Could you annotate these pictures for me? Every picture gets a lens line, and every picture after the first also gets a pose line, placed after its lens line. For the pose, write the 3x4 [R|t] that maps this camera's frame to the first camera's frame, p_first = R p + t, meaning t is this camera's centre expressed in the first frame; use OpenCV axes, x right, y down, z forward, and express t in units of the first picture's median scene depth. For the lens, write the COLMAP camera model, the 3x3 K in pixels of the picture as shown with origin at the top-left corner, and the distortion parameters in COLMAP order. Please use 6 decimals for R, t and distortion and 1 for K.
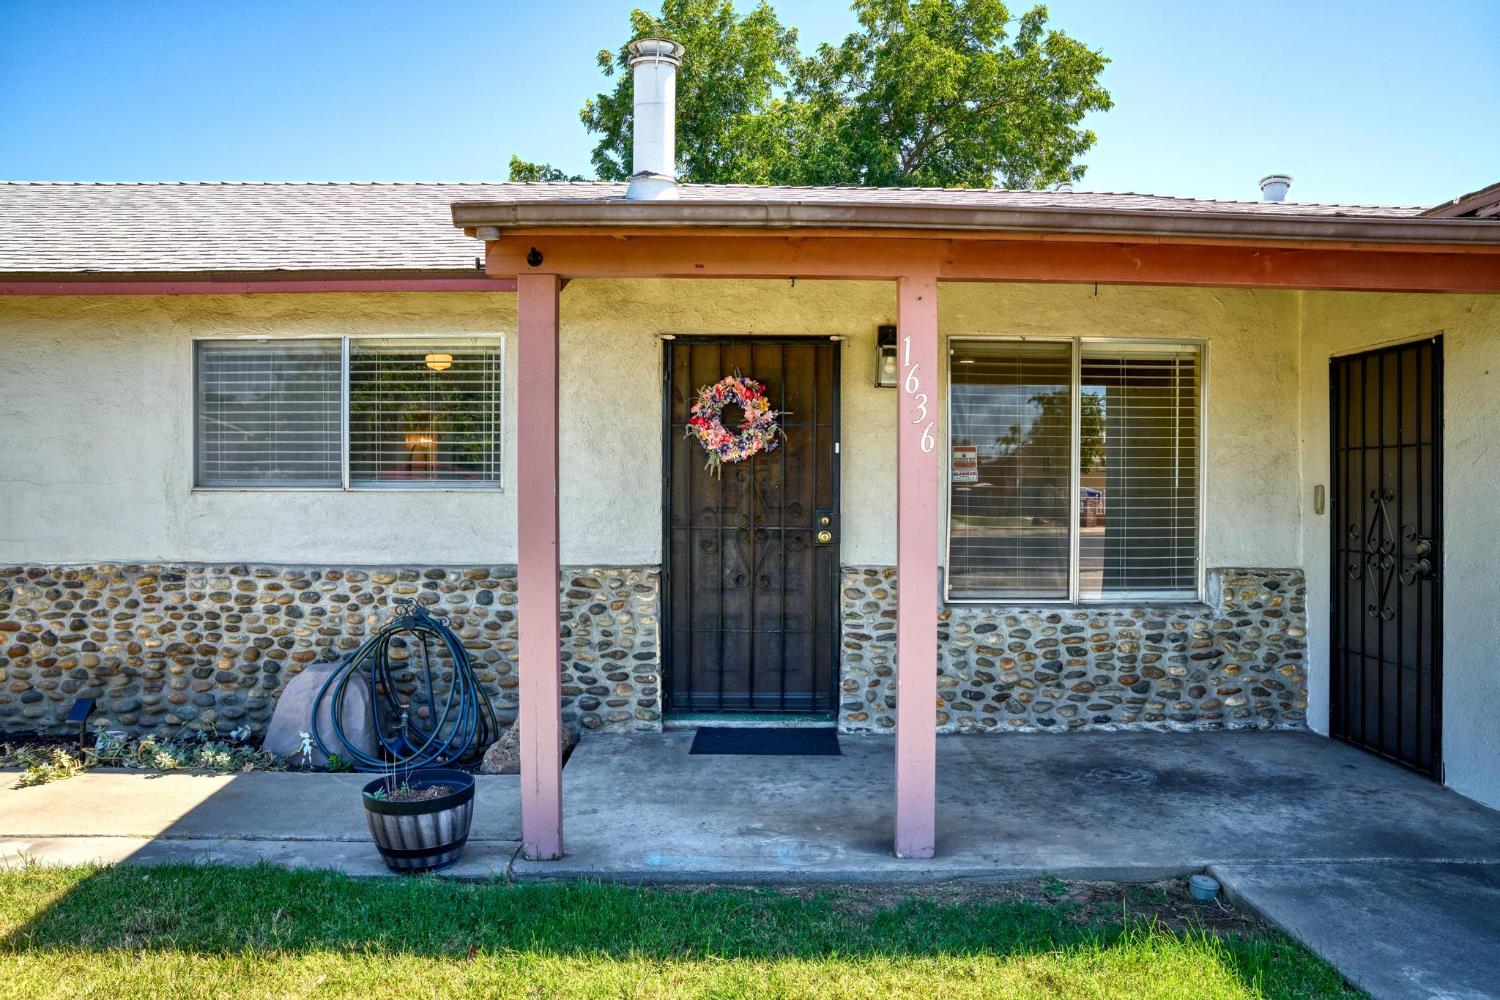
lens RADIAL K [[1055.2, 0, 750.0], [0, 1055.2, 500.0], [0, 0, 1]] dist [-0.135390, 0.092701]
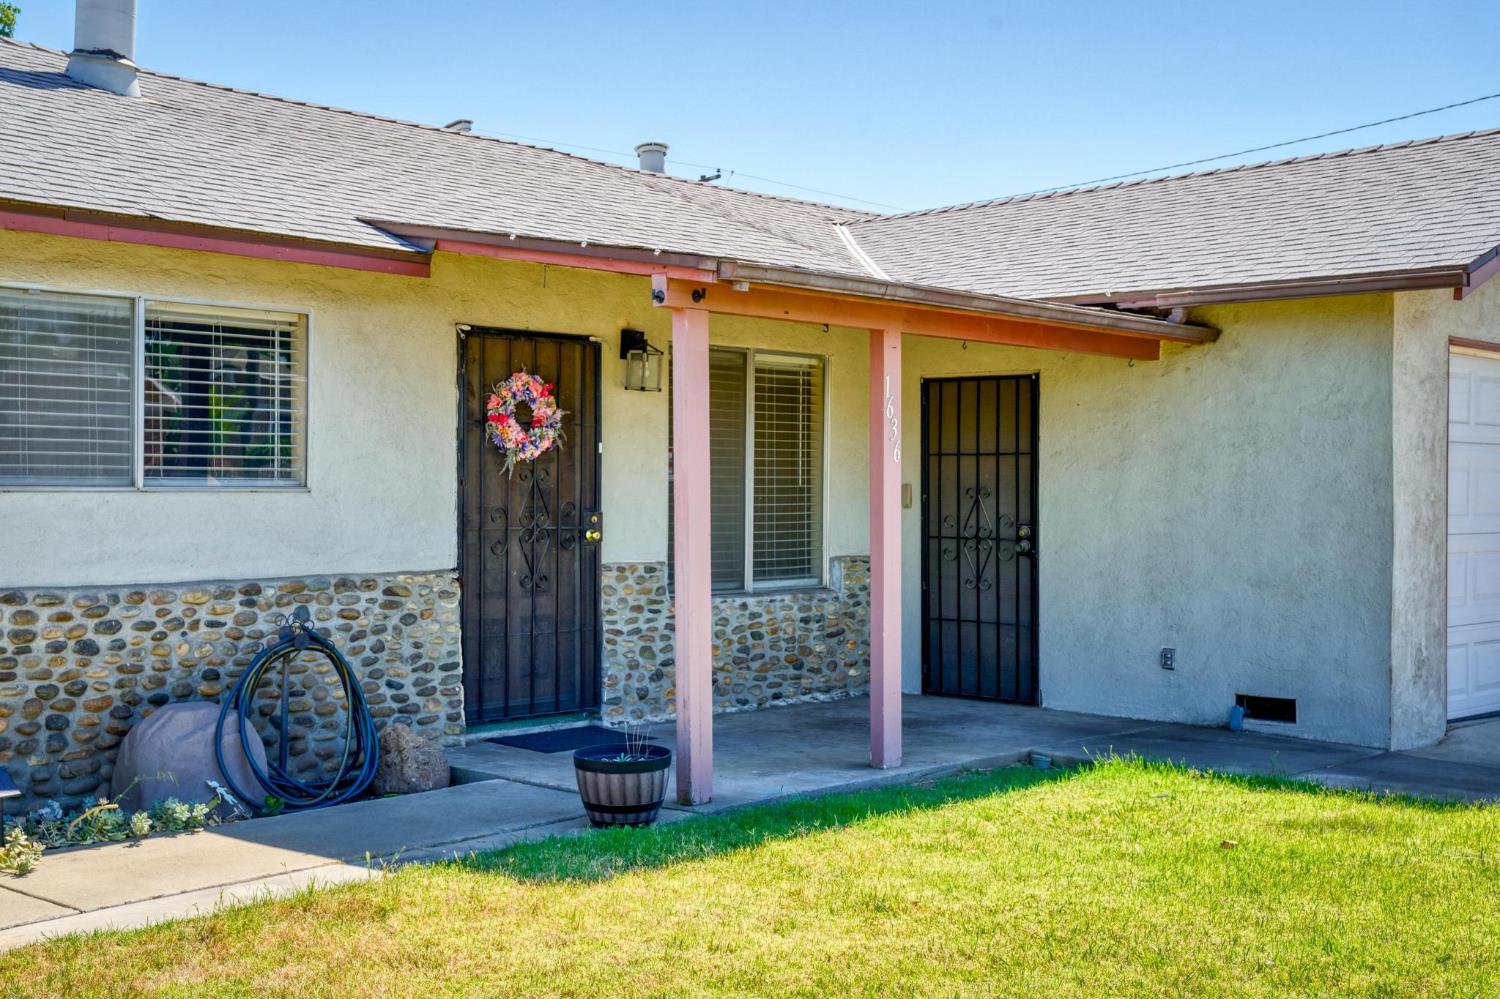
lens RADIAL K [[1831.8, 0, 750.0], [0, 1831.8, 499.5], [0, 0, 1]] dist [0.027142, 0.031986]
pose [[0.673786, -0.006096, 0.738902, -1.126252], [0.006847, 0.999975, 0.002007, -0.001929], [-0.738895, 0.003707, 0.673810, -0.299388]]
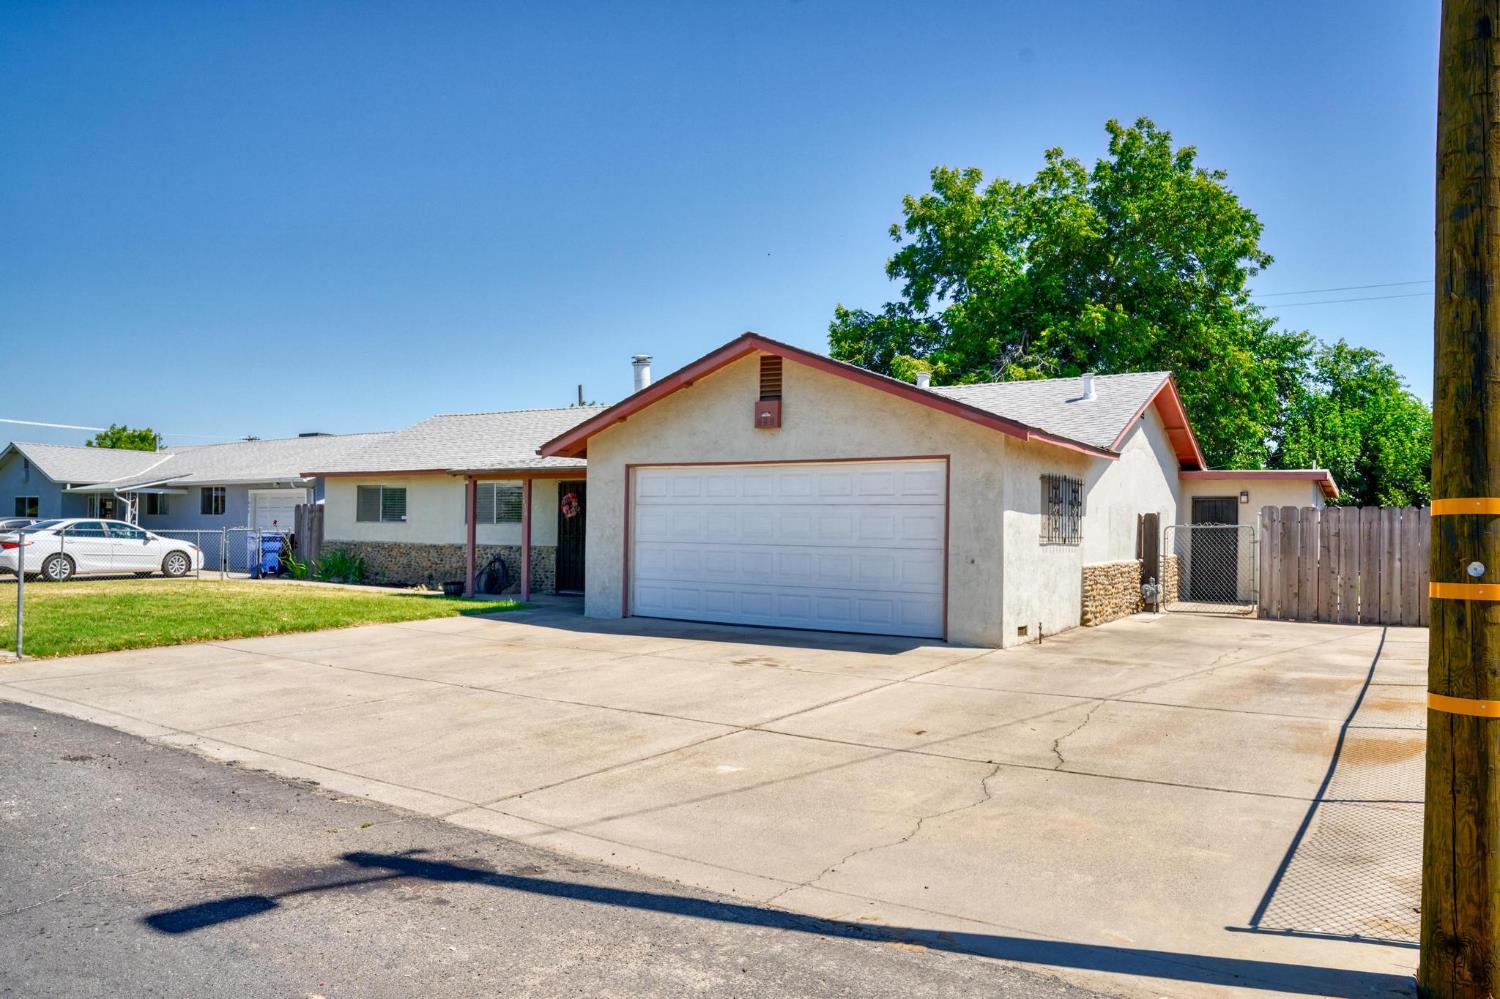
lens RADIAL K [[1035.8, 0, 749.0], [0, 1035.8, 527.0], [0, 0, 1]] dist [-0.101187, 0.000760]
pose [[0.837269, 0.004792, -0.546770, 2.371819], [-0.011389, 0.999898, -0.008677, 0.020038], [0.546673, 0.013492, 0.837238, -1.566663]]
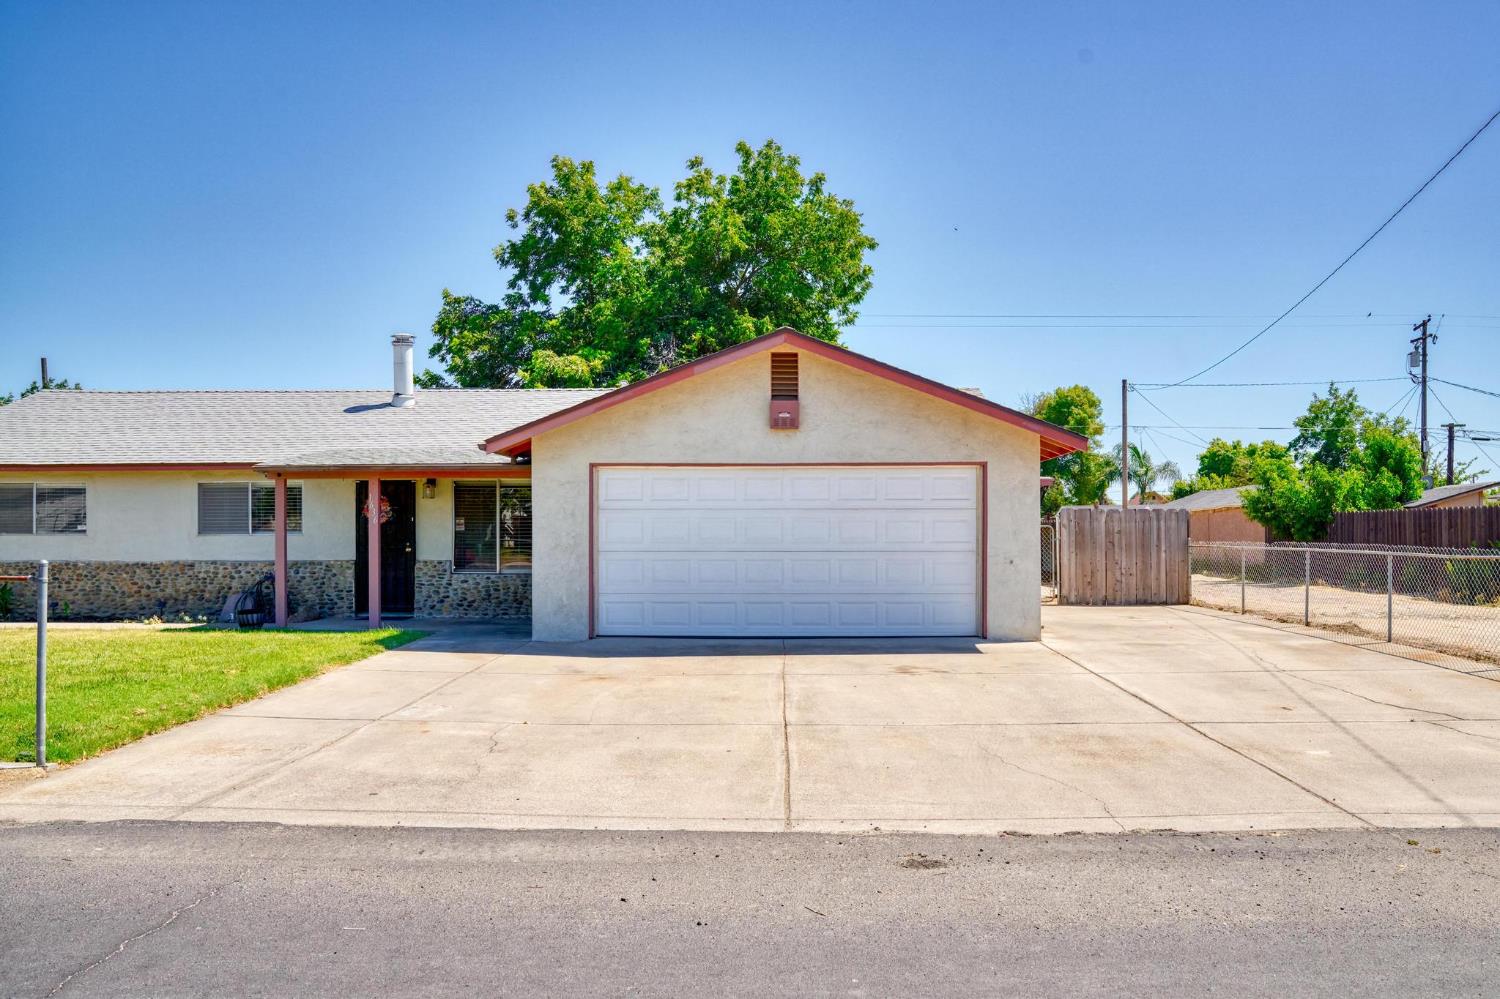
lens RADIAL K [[1061.7, 0, 779.8], [0, 1061.7, 531.2], [0, 0, 1]] dist [-0.131504, 0.090926]
pose [[0.999890, -0.007961, -0.012509, 1.130851], [0.007867, 0.999940, -0.007562, 0.013388], [0.012568, 0.007463, 0.999893, -1.871636]]
